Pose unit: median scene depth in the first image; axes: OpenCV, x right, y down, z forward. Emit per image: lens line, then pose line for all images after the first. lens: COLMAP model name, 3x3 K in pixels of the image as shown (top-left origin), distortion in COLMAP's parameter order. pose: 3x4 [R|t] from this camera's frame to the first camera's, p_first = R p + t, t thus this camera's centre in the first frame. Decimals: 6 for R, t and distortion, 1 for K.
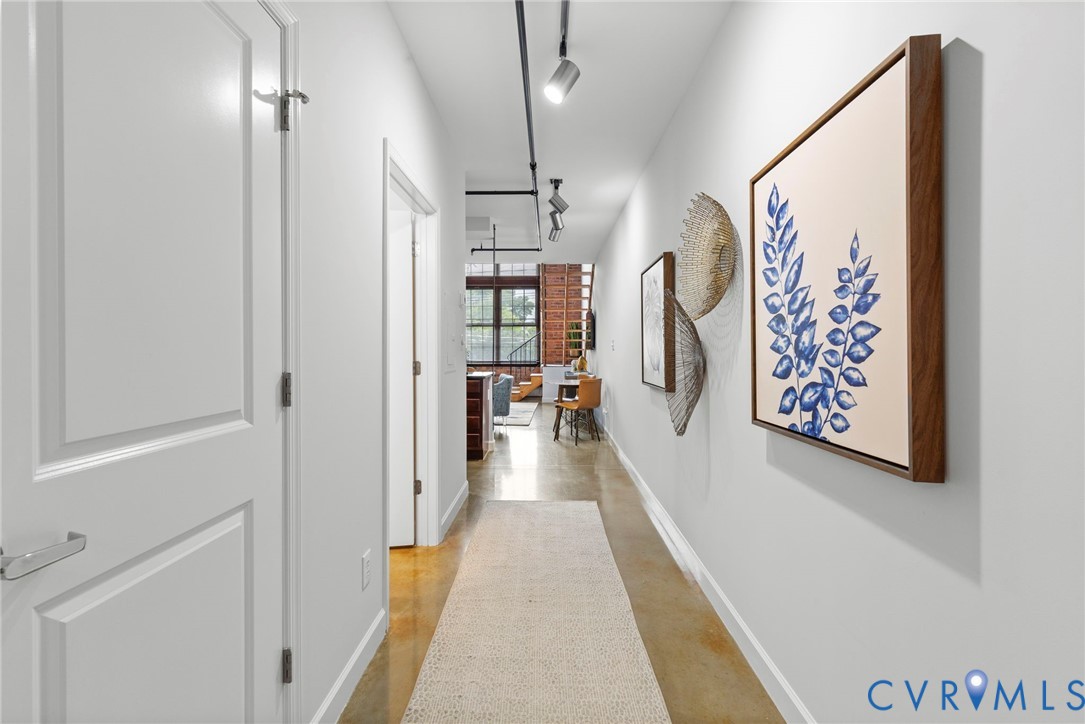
lens RADIAL K [[493.4, 0, 544.5], [0, 493.4, 357.8], [0, 0, 1]] dist [0.001981, -0.000014]
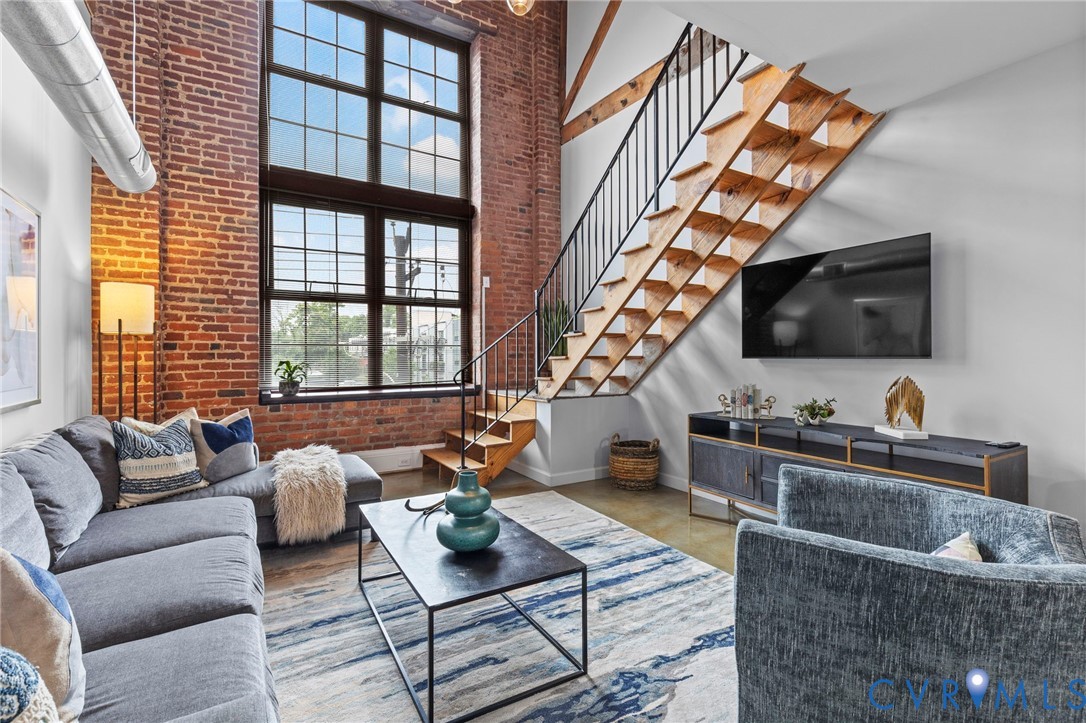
lens RADIAL K [[490.3, 0, 544.2], [0, 490.3, 356.1], [0, 0, 1]] dist [0.001143, -0.000920]
pose [[0.850501, -0.001857, 0.525969, -0.211467], [0.014152, 0.999713, -0.019355, -0.009590], [-0.525782, 0.023905, 0.850283, 0.627436]]
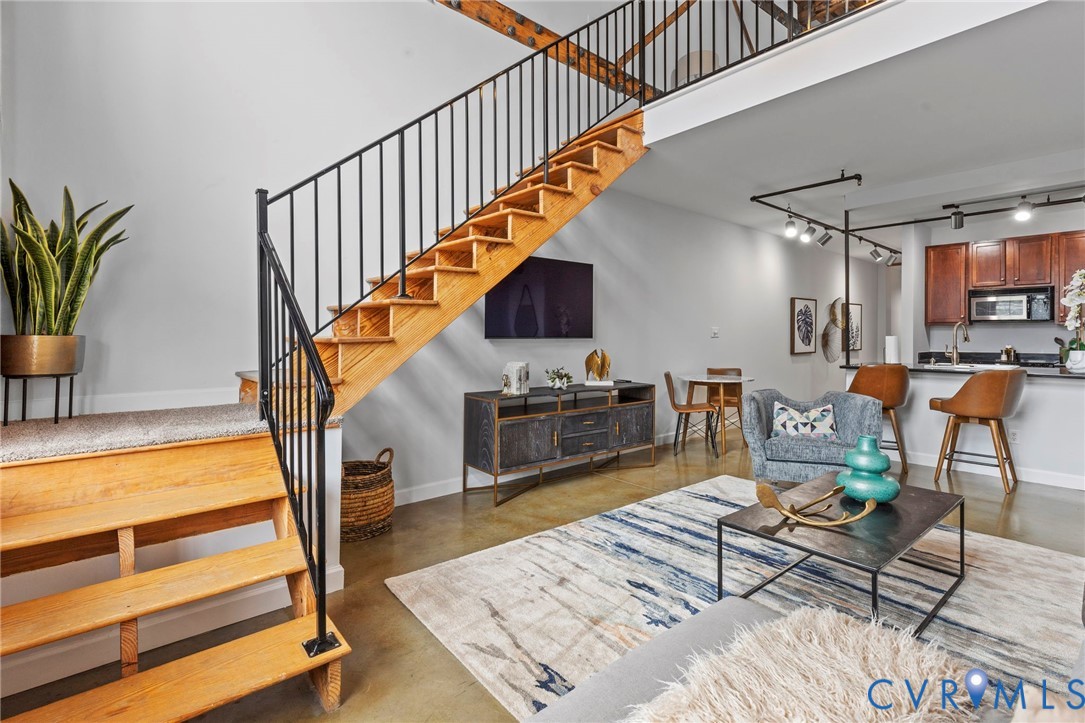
lens RADIAL K [[494.2, 0, 543.7], [0, 494.2, 341.5], [0, 0, 1]] dist [0.000367, -0.000123]
pose [[-0.650116, -0.006380, 0.759808, -0.210819], [0.017598, 0.999570, 0.023451, -0.018509], [-0.759631, 0.028617, -0.649724, 1.023207]]
